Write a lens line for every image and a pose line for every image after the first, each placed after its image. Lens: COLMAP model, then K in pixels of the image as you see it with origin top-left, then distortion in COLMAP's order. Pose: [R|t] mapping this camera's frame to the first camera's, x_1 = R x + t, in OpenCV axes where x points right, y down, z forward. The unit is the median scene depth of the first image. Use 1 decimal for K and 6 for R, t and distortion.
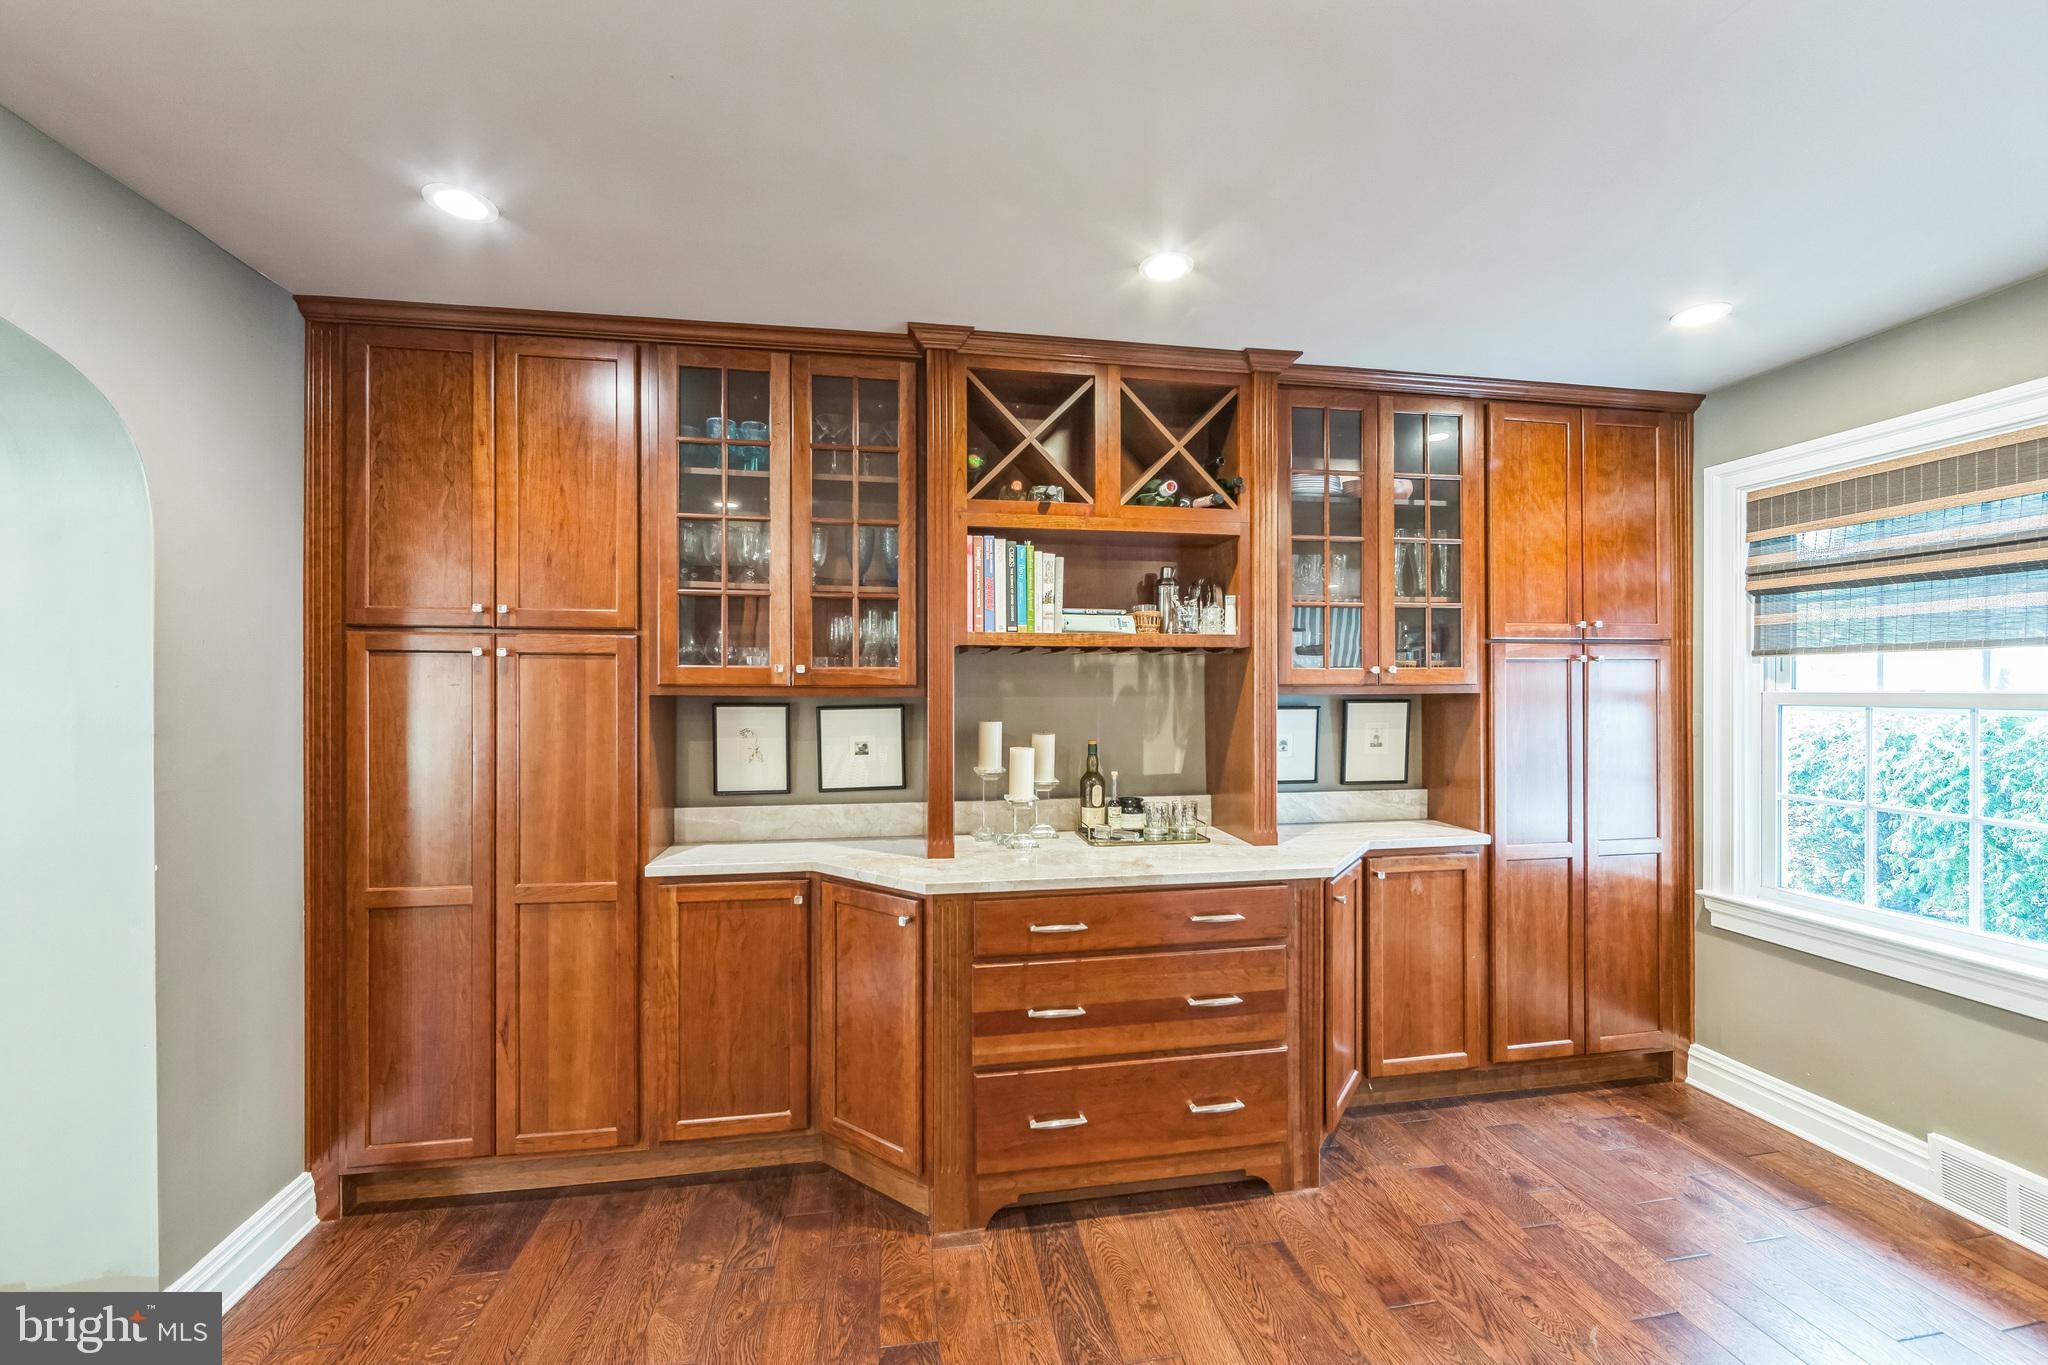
lens RADIAL K [[815.0, 0, 1031.7], [0, 815.0, 681.5], [0, 0, 1]] dist [0.003338, 0.000138]
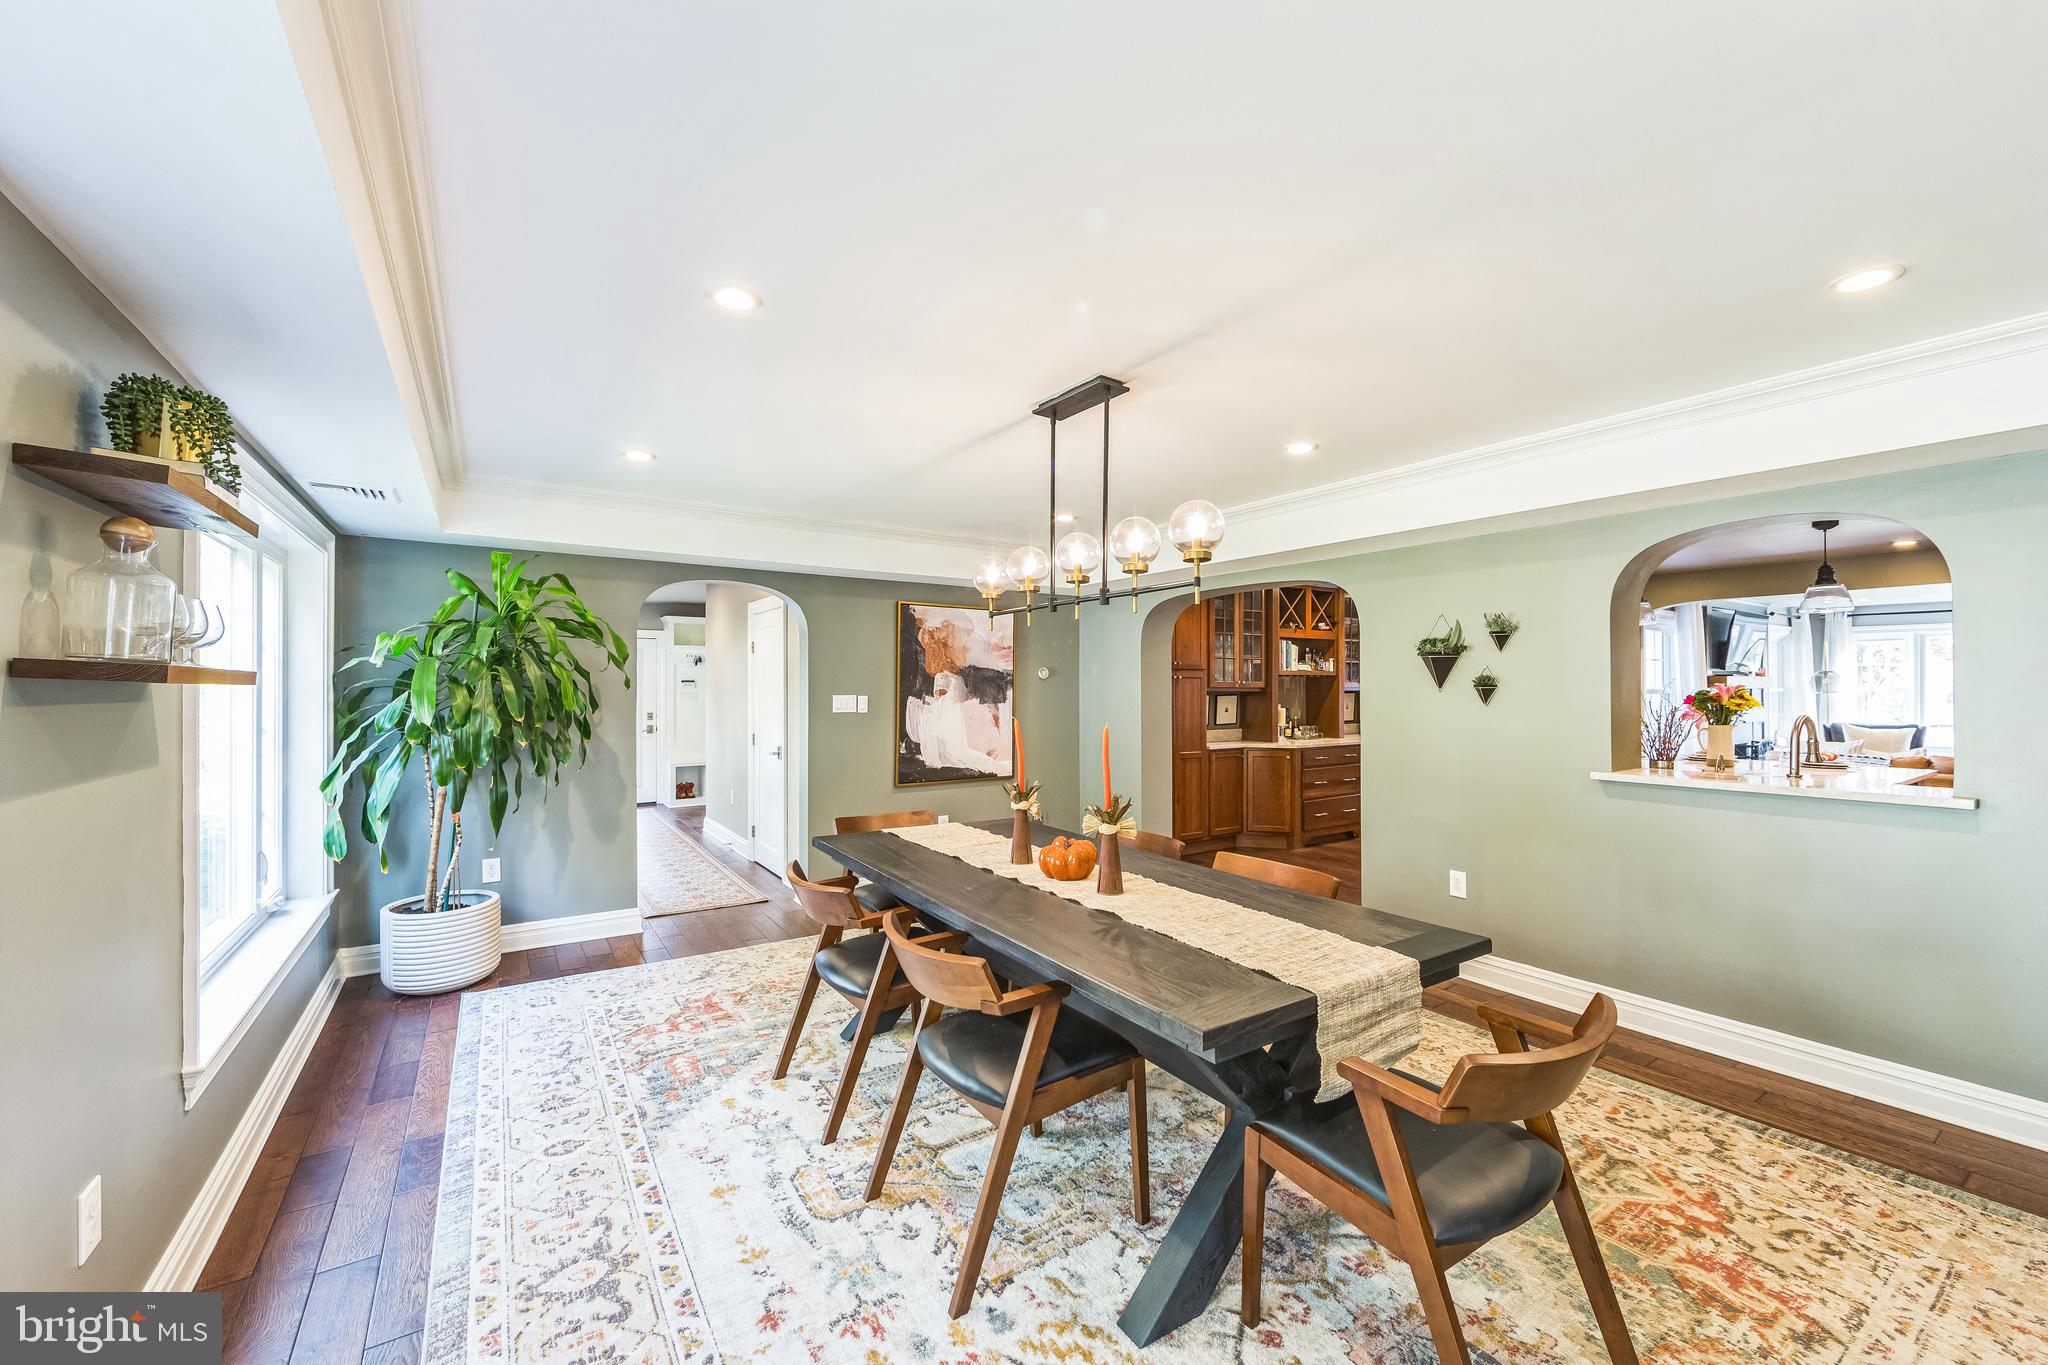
lens RADIAL K [[815.0, 0, 1014.4], [0, 815.0, 690.0], [0, 0, 1]] dist [0.003338, 0.000138]
pose [[0.931165, 0.002375, 0.364591, -2.090012], [-0.005445, 0.999958, 0.007393, -0.003857], [-0.364558, -0.008869, 0.931138, -1.486115]]
